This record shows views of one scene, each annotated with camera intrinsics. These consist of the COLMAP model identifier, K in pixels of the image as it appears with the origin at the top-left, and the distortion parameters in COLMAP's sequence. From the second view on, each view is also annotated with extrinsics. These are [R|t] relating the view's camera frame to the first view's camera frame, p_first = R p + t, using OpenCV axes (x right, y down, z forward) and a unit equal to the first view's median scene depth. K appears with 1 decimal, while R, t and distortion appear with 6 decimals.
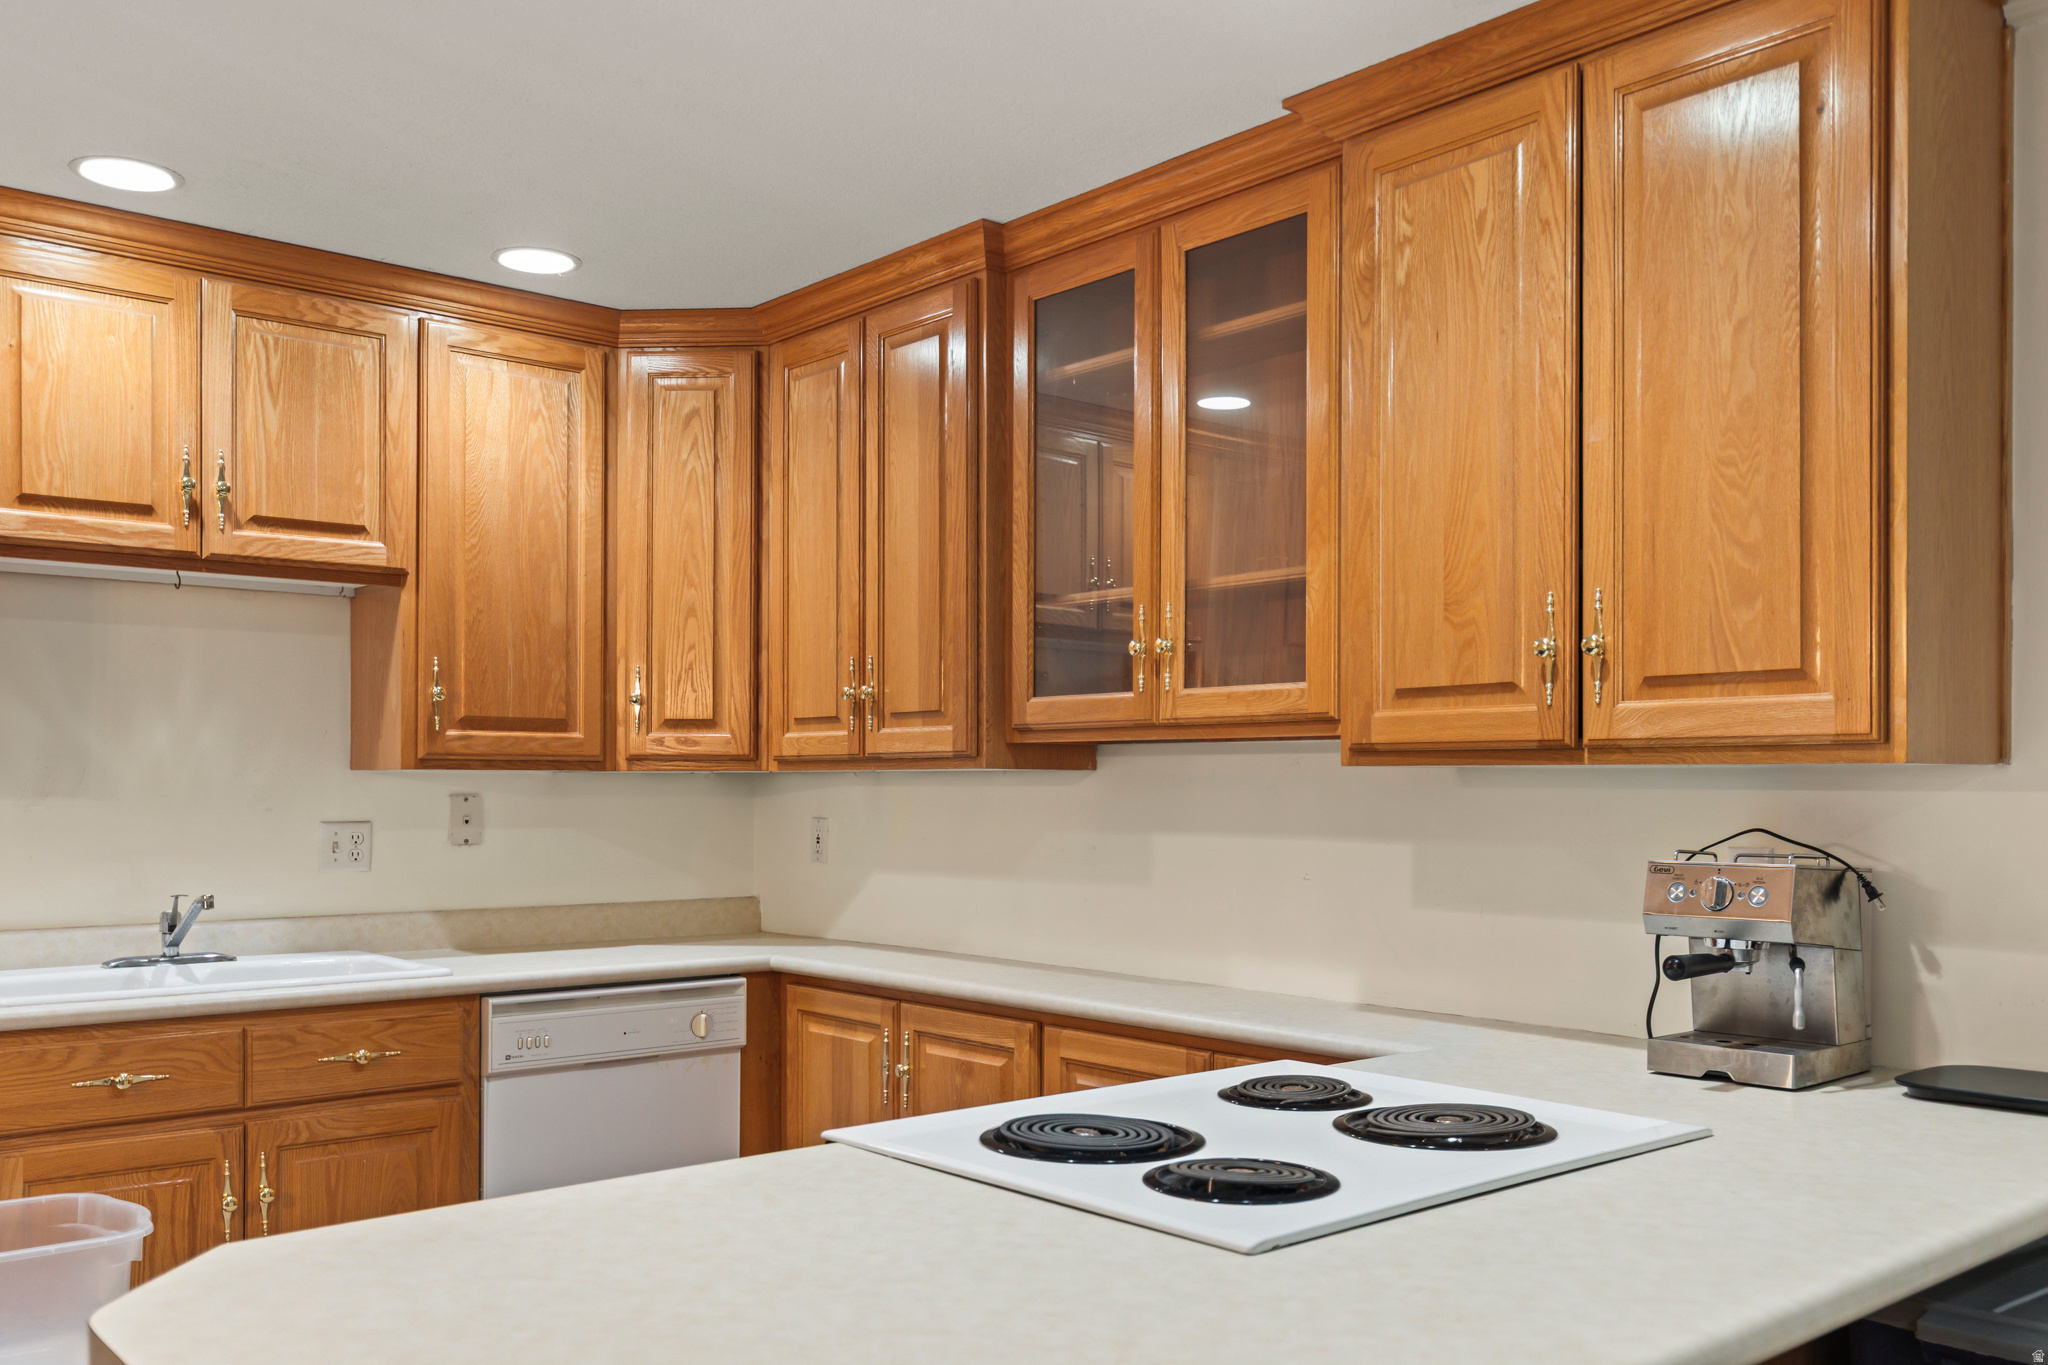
lens RADIAL K [[1728.8, 0, 1024.9], [0, 1728.8, 767.2], [0, 0, 1]] dist [0.001932, -0.002090]
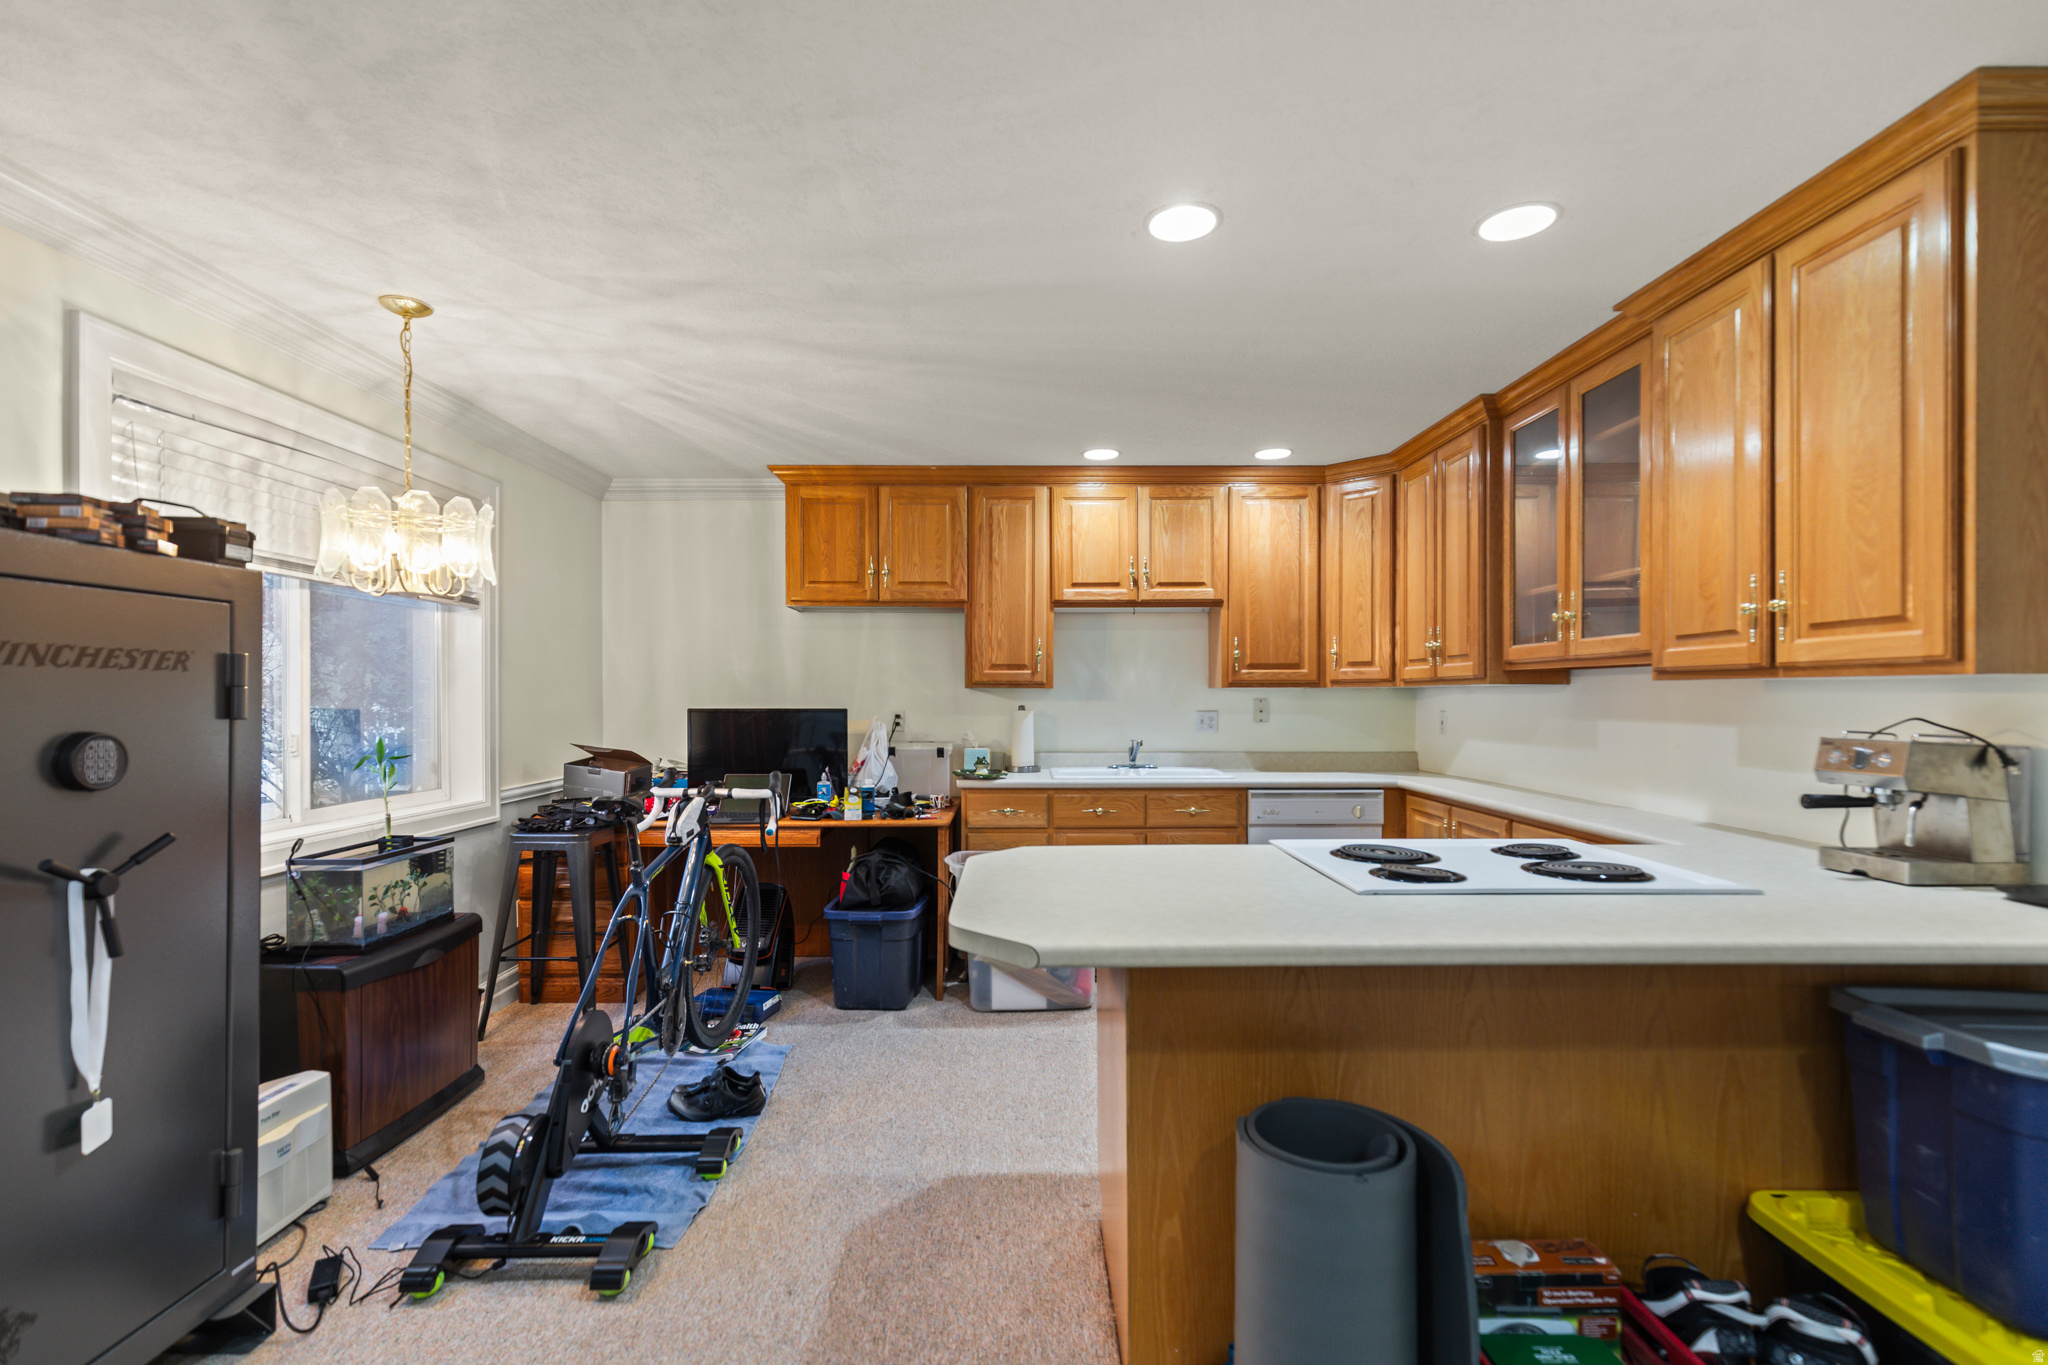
lens RADIAL K [[933.7, 0, 1024.0], [0, 933.7, 682.5], [0, 0, 1]] dist [0.000104, 0.000075]
pose [[0.759123, -0.013725, -0.650803, 0.272089], [0.011385, 0.999905, -0.007807, 0.001115], [0.650848, -0.001482, 0.759207, -0.109297]]
